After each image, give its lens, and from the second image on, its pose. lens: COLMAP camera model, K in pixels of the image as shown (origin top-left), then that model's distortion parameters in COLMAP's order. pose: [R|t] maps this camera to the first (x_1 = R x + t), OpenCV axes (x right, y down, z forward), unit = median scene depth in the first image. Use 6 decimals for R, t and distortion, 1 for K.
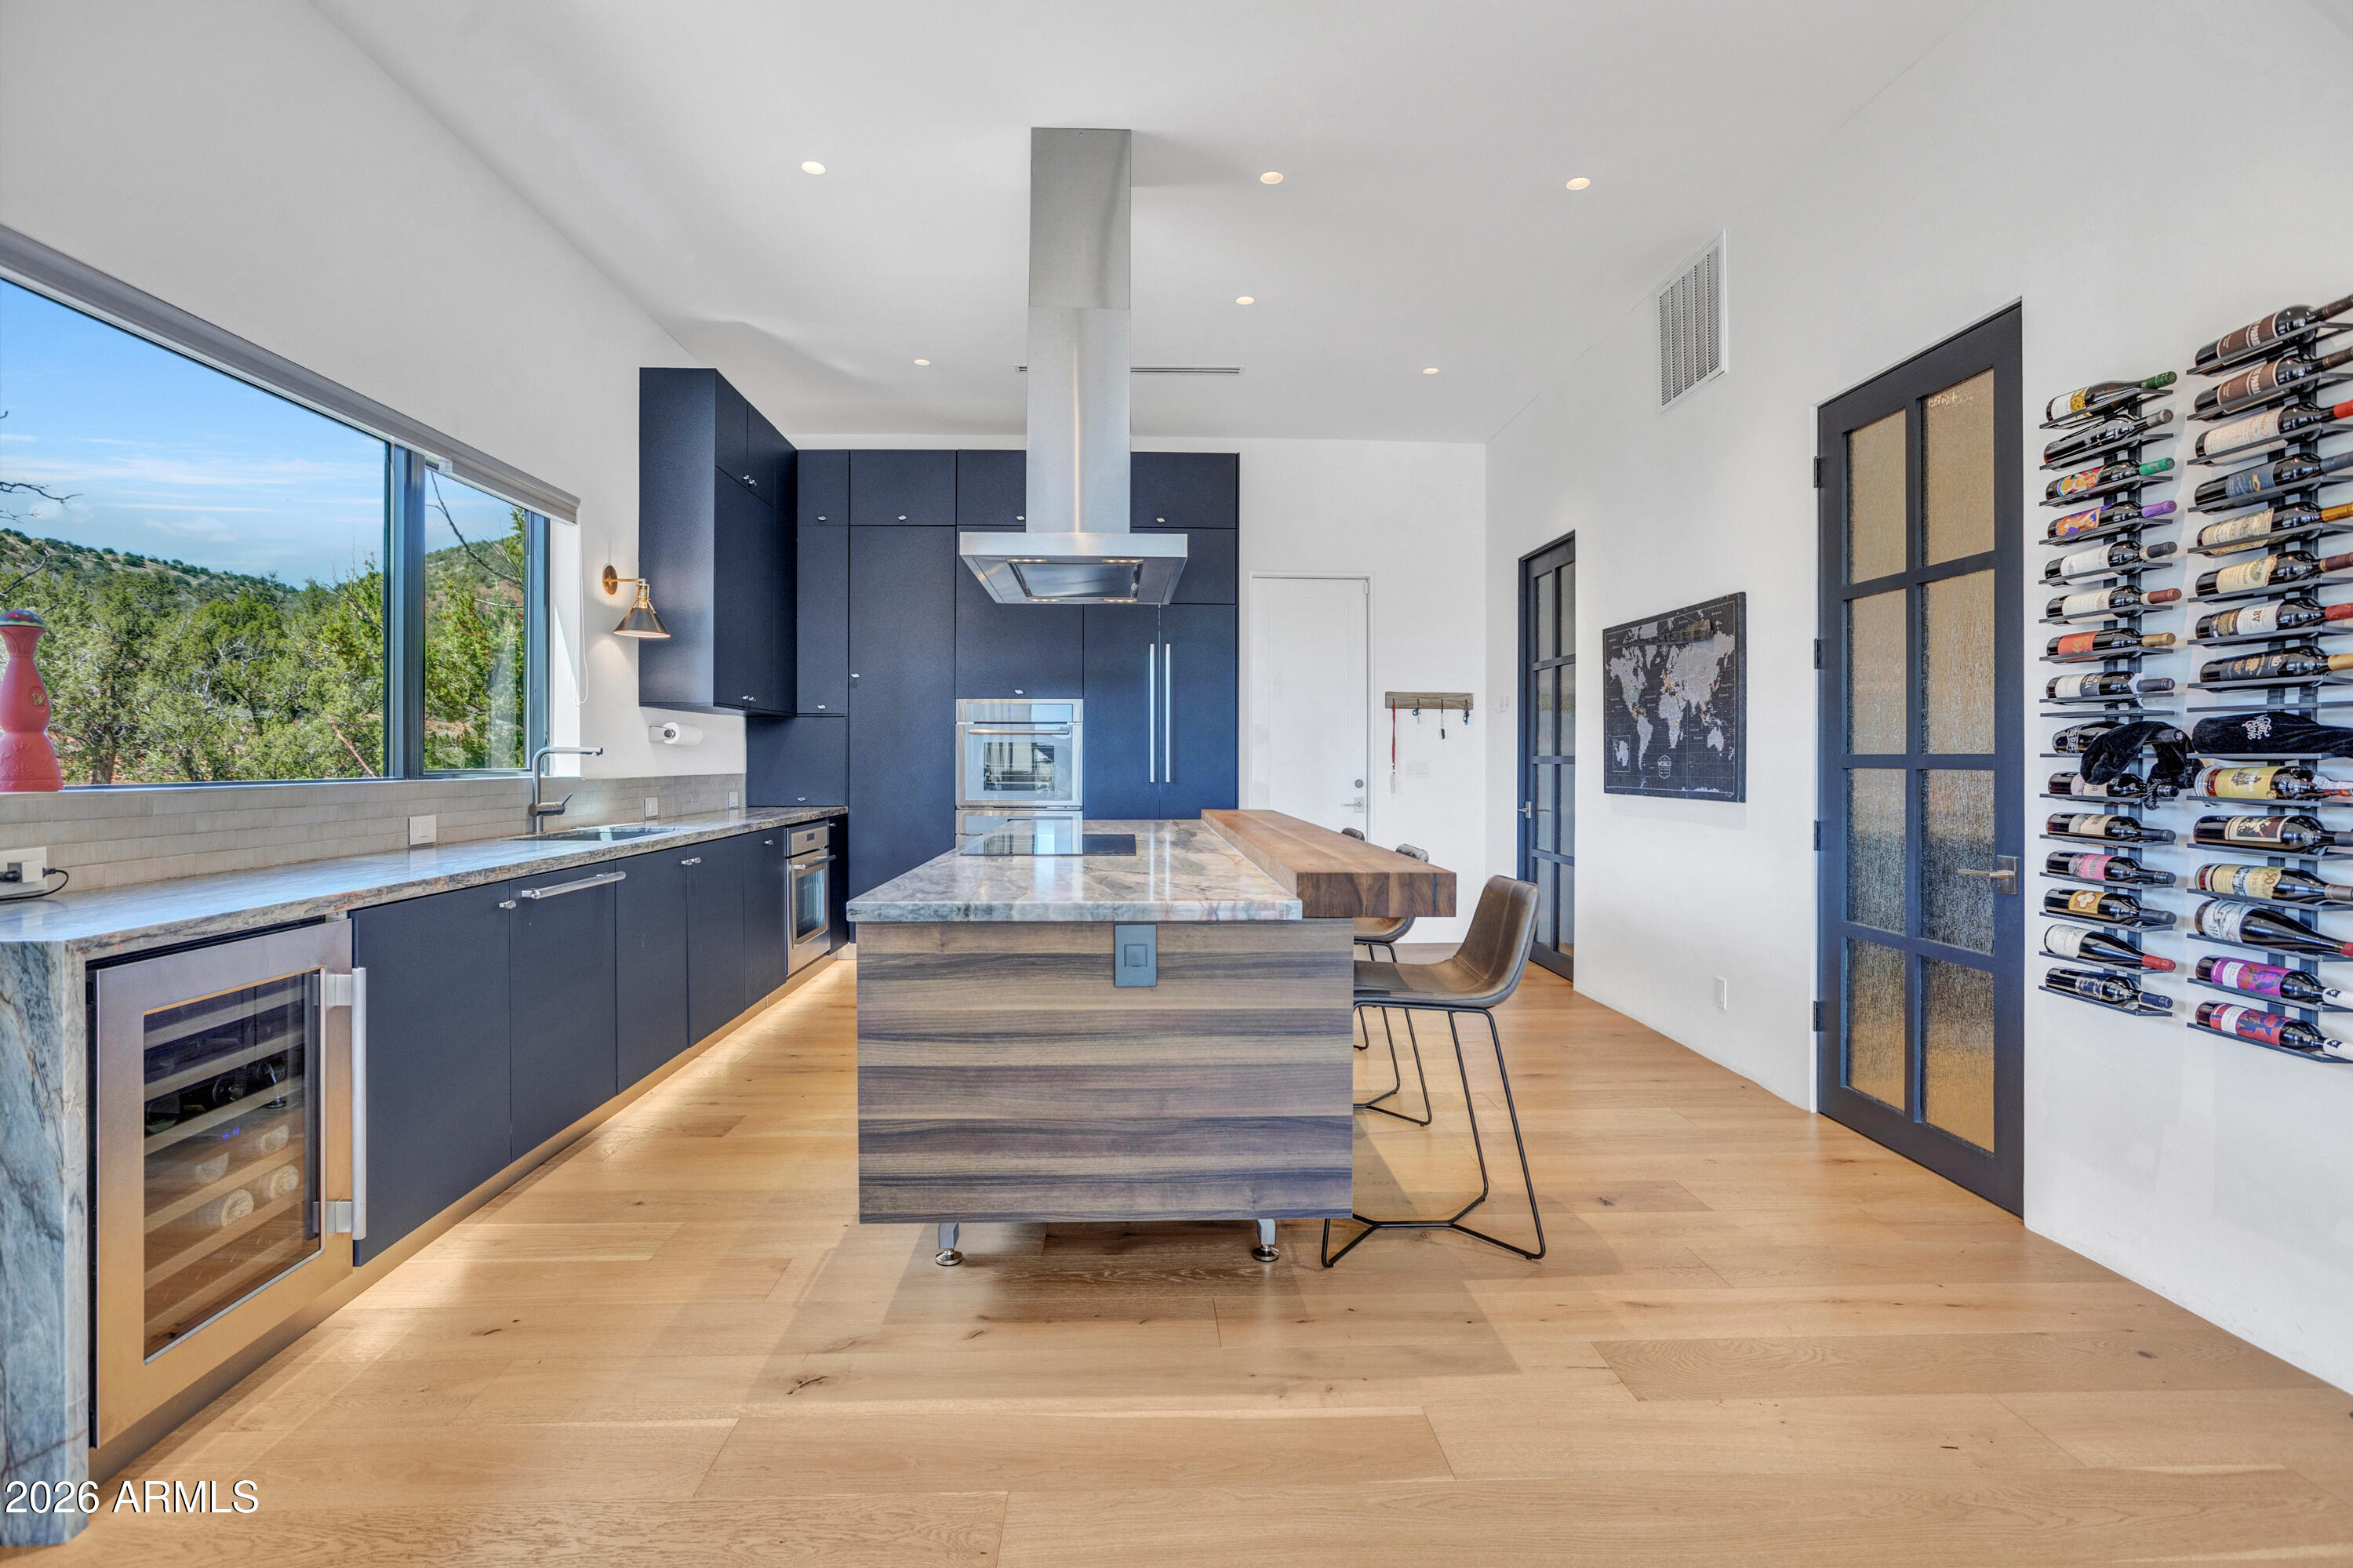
lens RADIAL K [[1124.4, 0, 1156.1], [0, 1124.4, 773.7], [0, 0, 1]] dist [-0.011108, 0.002176]
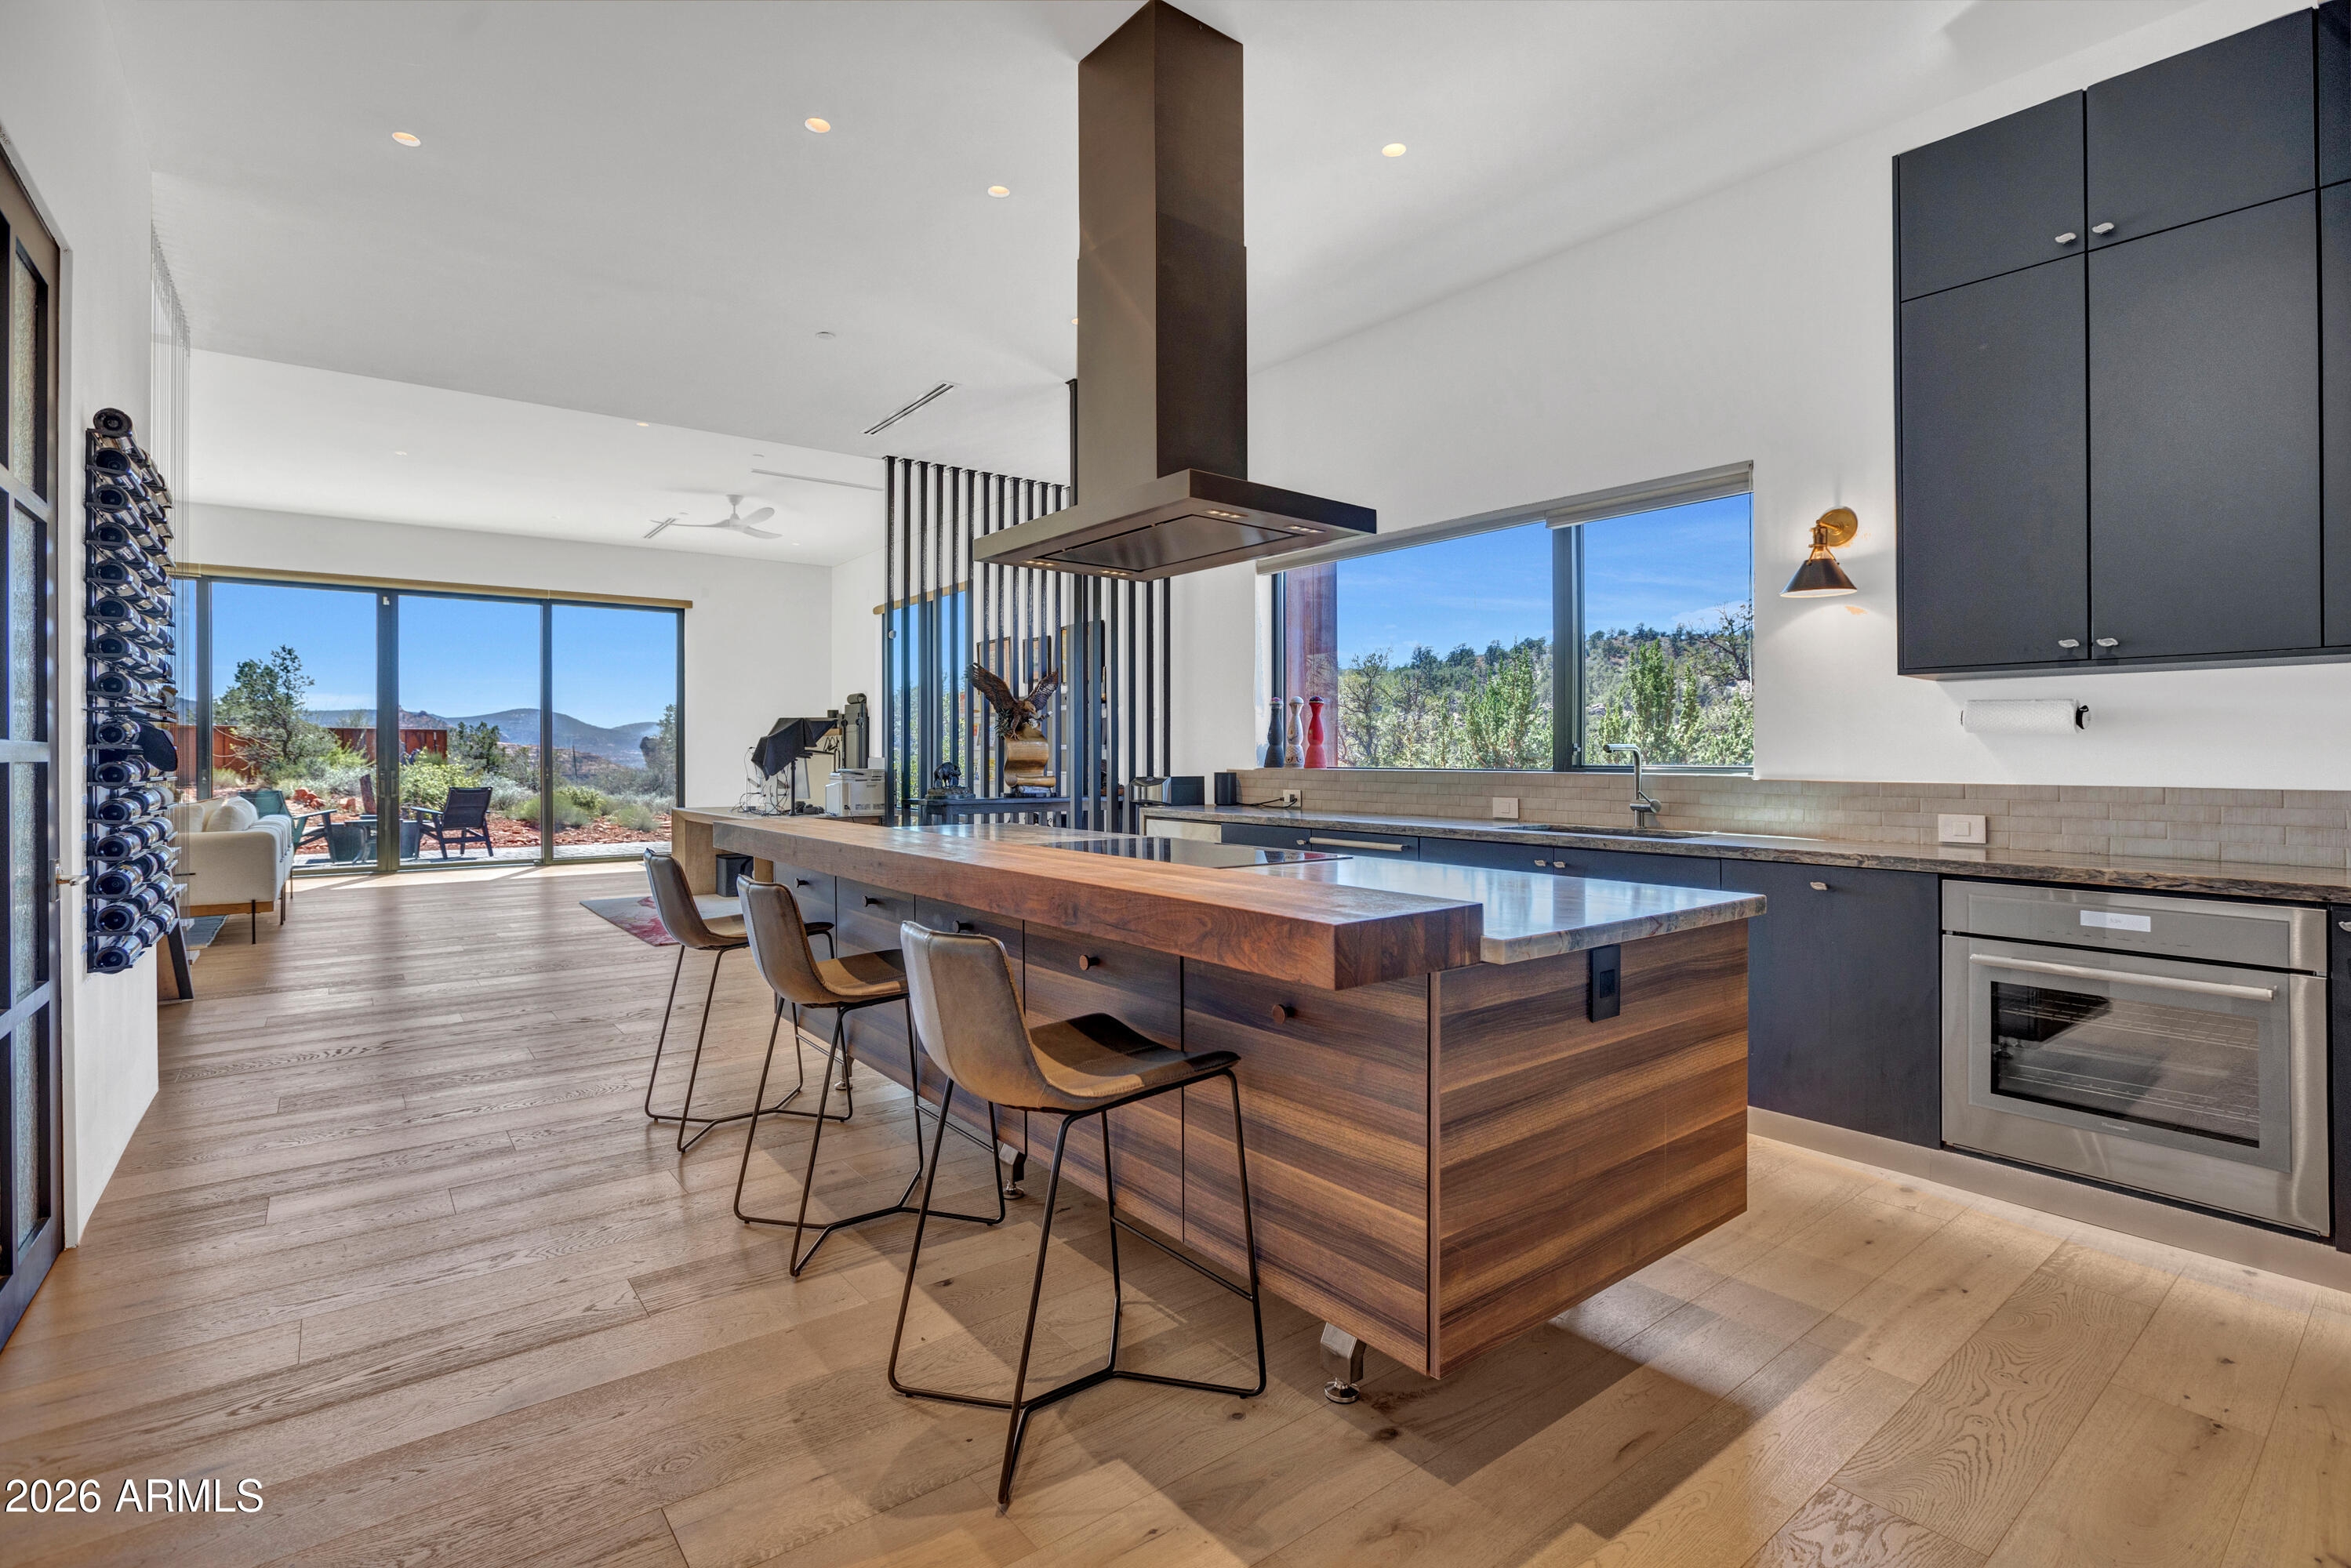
lens RADIAL K [[1123.2, 0, 1161.5], [0, 1123.2, 747.3], [0, 0, 1]] dist [-0.011108, 0.002176]
pose [[-0.816706, -0.003277, -0.577045, 0.338905], [-0.008431, 0.999945, 0.006254, -0.020384], [0.576992, 0.009973, -0.816689, 1.383637]]
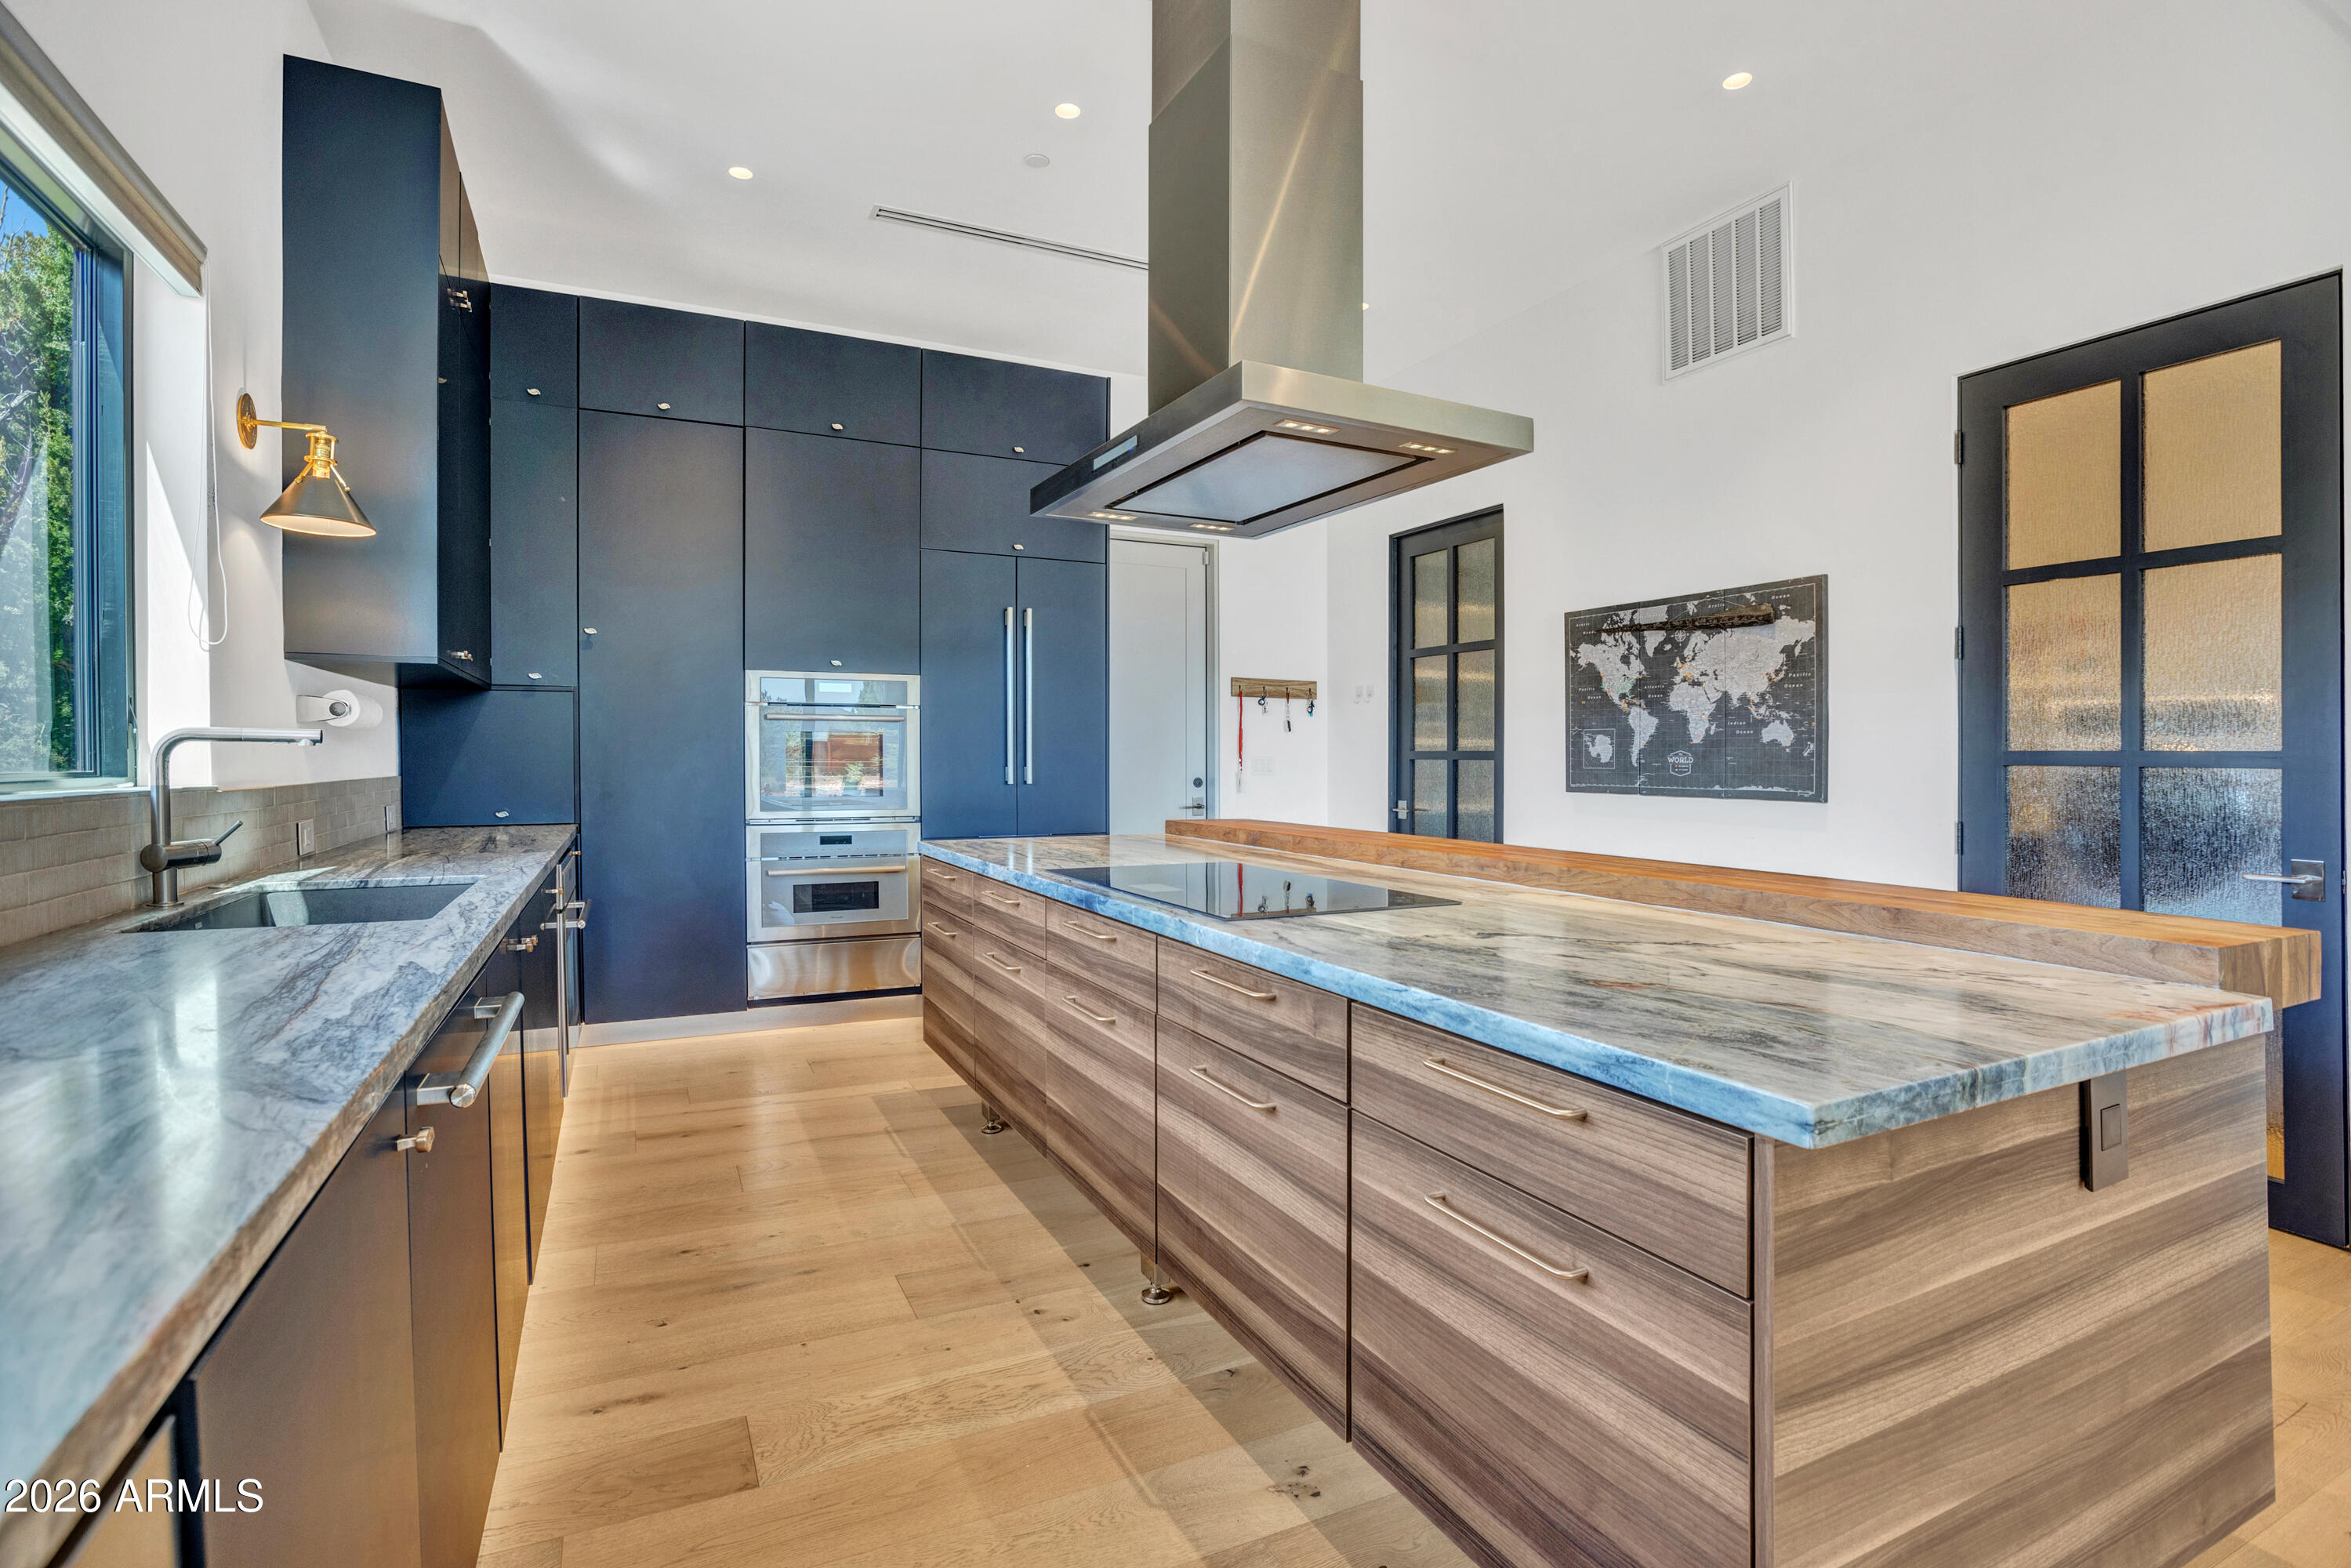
lens RADIAL K [[1123.4, 0, 1160.8], [0, 1123.4, 766.7], [0, 0, 1]] dist [-0.011108, 0.002176]
pose [[0.914670, -0.003630, 0.404184, -0.310620], [0.003787, 0.999993, 0.000411, -0.005432], [-0.404183, 0.001154, 0.914678, 0.335947]]
